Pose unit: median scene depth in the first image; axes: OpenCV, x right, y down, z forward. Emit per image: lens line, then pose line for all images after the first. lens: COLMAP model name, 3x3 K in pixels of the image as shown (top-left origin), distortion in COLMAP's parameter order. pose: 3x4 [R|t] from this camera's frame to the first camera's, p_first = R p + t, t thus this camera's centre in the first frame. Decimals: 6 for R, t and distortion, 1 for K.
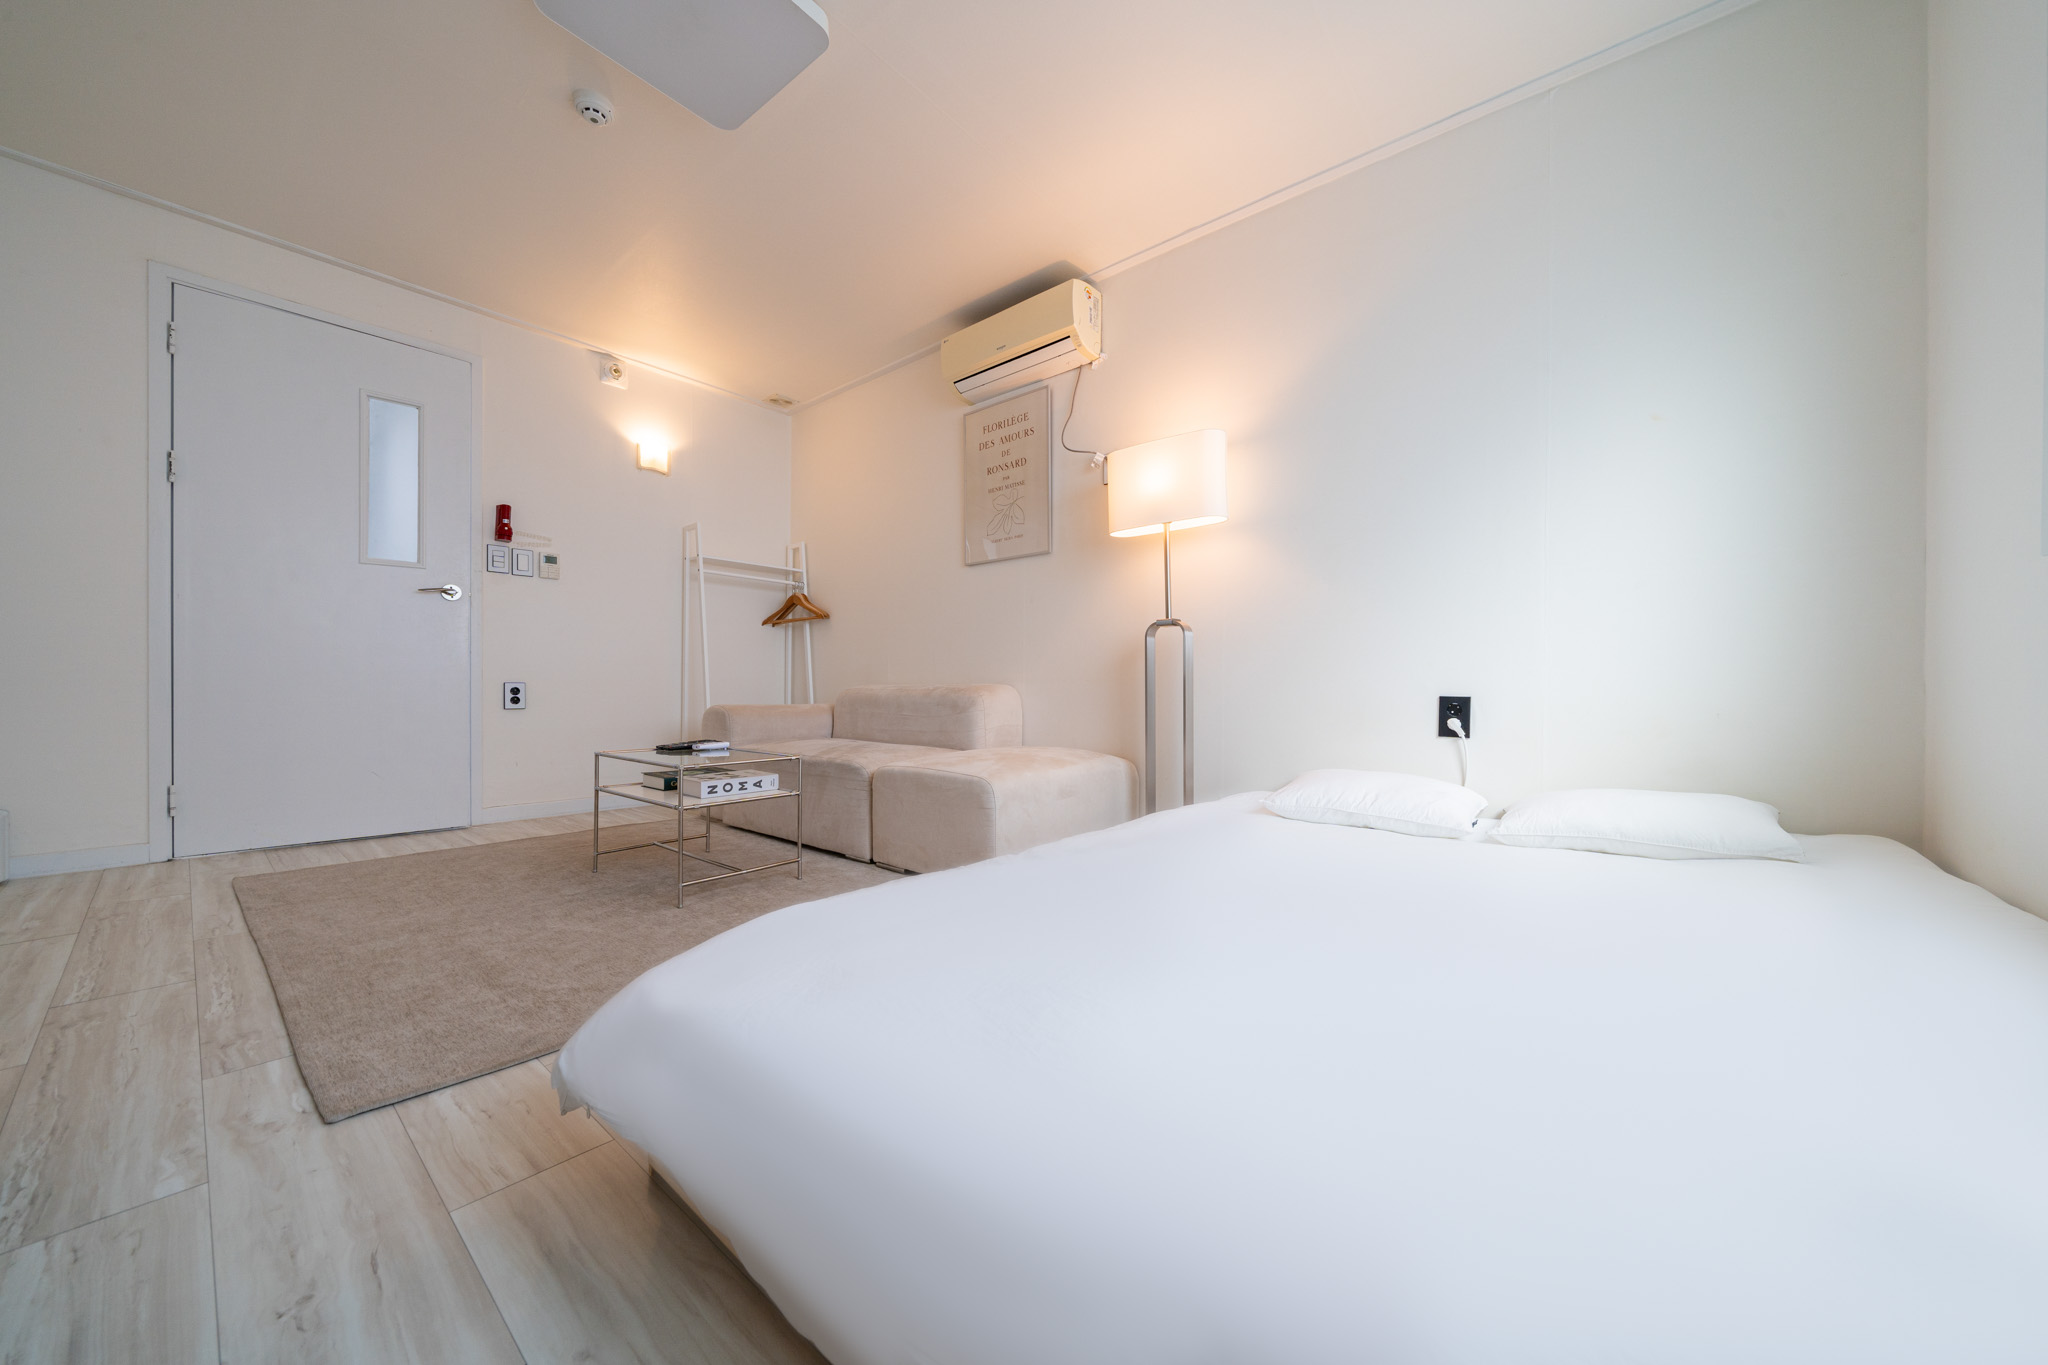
lens RADIAL K [[692.4, 0, 1024.0], [0, 692.4, 685.3], [0, 0, 1]] dist [0.001147, -0.000086]
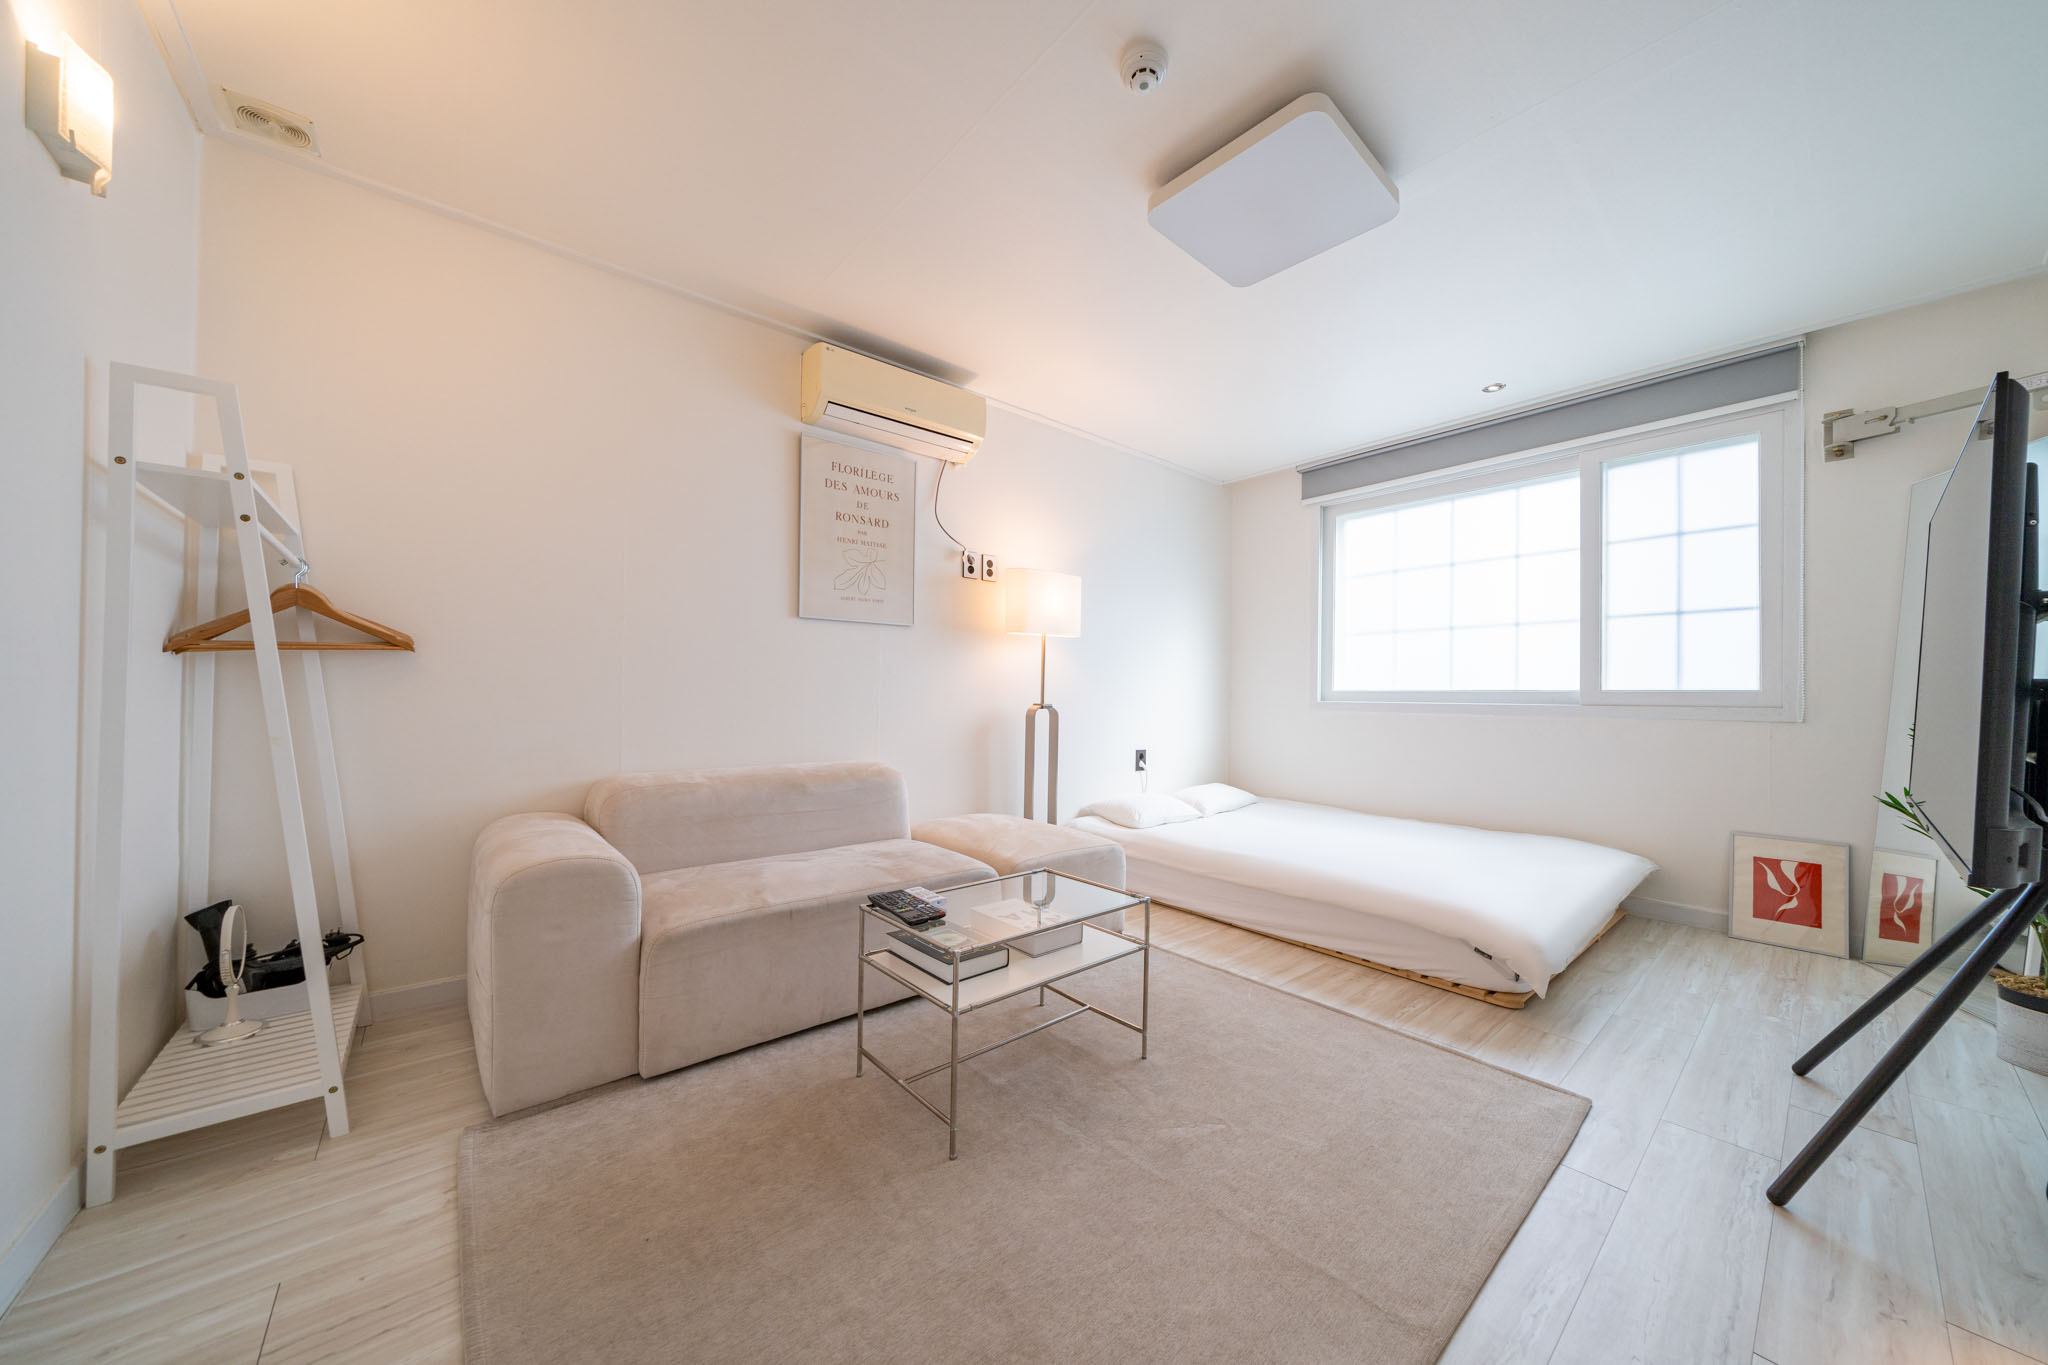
lens RADIAL K [[692.4, 0, 1017.5], [0, 692.4, 688.7], [0, 0, 1]] dist [0.001147, -0.000086]
pose [[0.191665, 0.005863, 0.981443, -0.896910], [-0.015489, 0.999876, -0.002949, -0.096965], [-0.981338, -0.014637, 0.191732, 0.634555]]
